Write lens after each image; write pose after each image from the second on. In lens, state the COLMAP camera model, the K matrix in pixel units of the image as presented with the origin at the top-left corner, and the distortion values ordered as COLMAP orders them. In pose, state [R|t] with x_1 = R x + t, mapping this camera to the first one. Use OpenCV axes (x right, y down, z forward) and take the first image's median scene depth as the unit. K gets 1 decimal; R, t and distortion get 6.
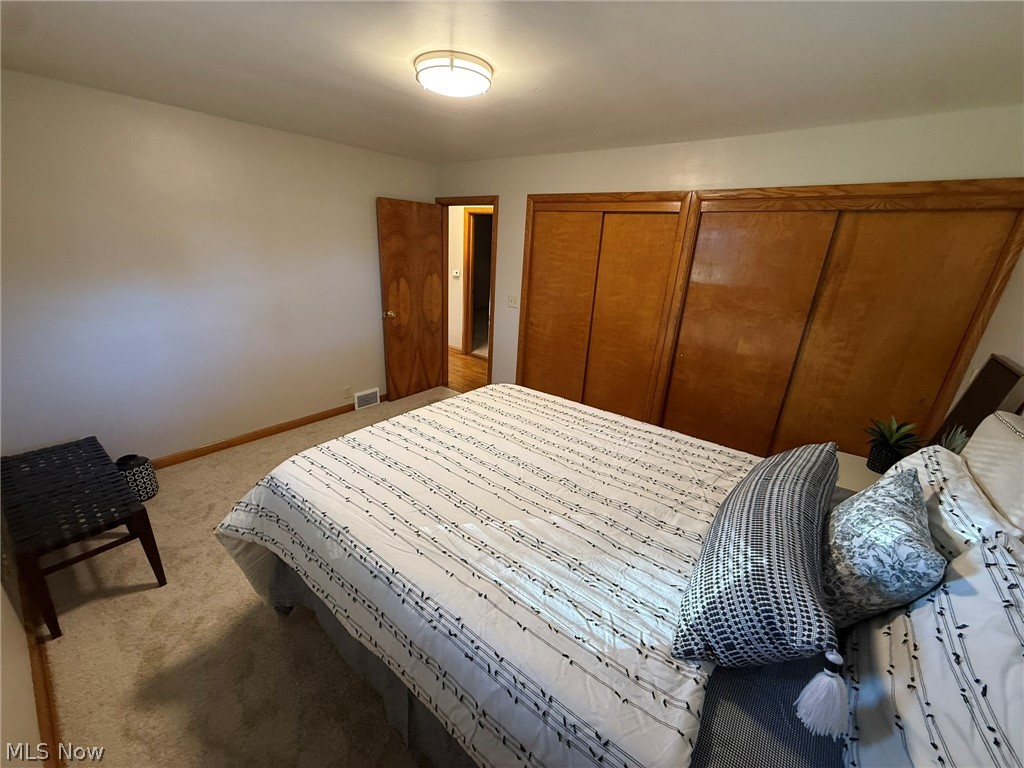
lens RADIAL K [[405.9, 0, 512.2], [0, 405.9, 385.2], [0, 0, 1]] dist [-0.000396, 0.000166]
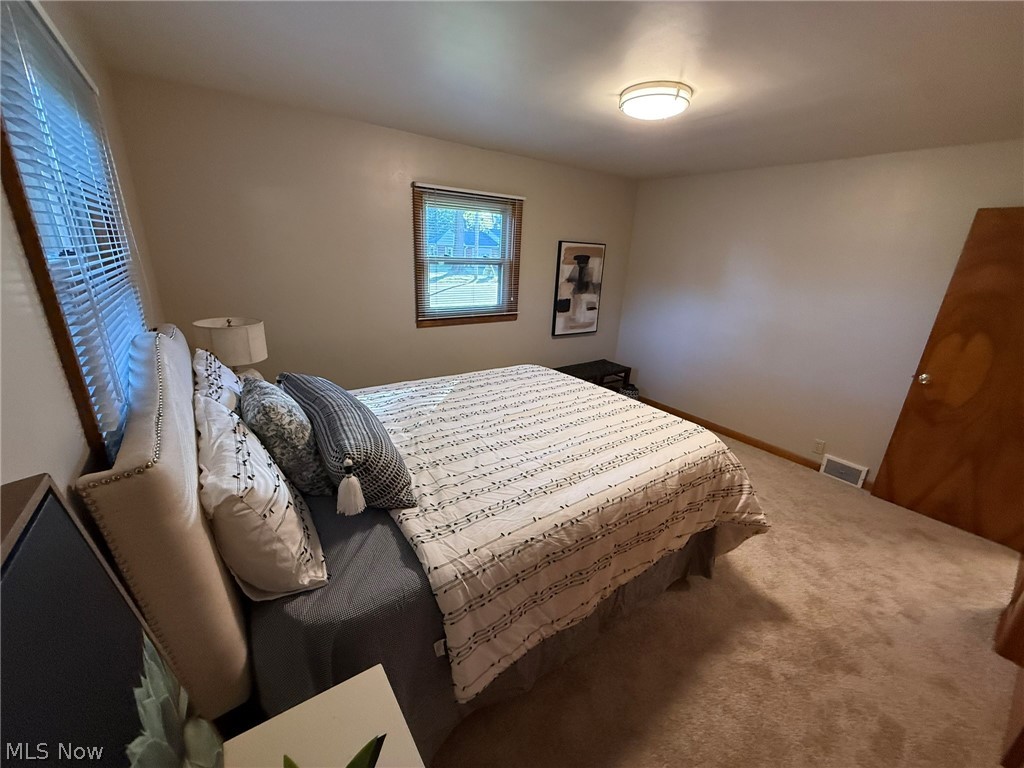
lens RADIAL K [[405.9, 0, 511.8], [0, 405.9, 386.3], [0, 0, 1]] dist [-0.000396, 0.000166]
pose [[-0.256353, 0.249510, -0.933824, 0.980804], [-0.382050, 0.861283, 0.335008, -0.247704], [0.887874, 0.442648, -0.125467, 0.919184]]
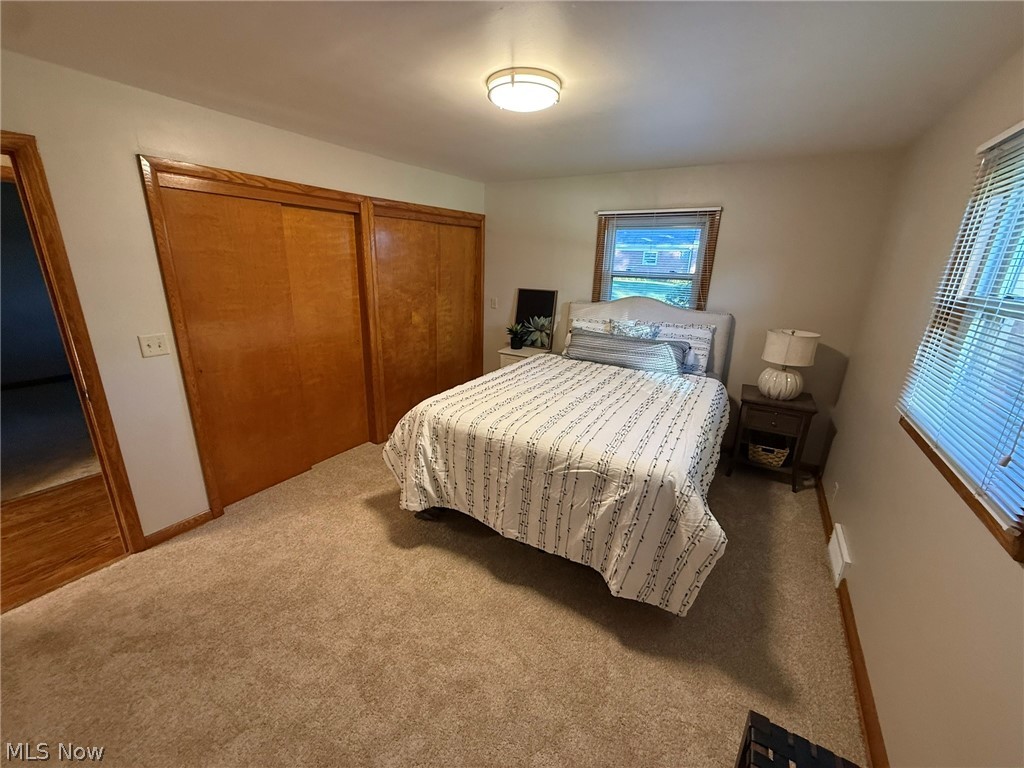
lens RADIAL K [[405.9, 0, 513.2], [0, 405.9, 382.0], [0, 0, 1]] dist [-0.000396, 0.000166]
pose [[-0.127015, -0.338973, 0.932183, -1.102924], [0.301172, 0.882247, 0.361851, -0.397886], [-0.945073, 0.326708, -0.009970, 1.029389]]
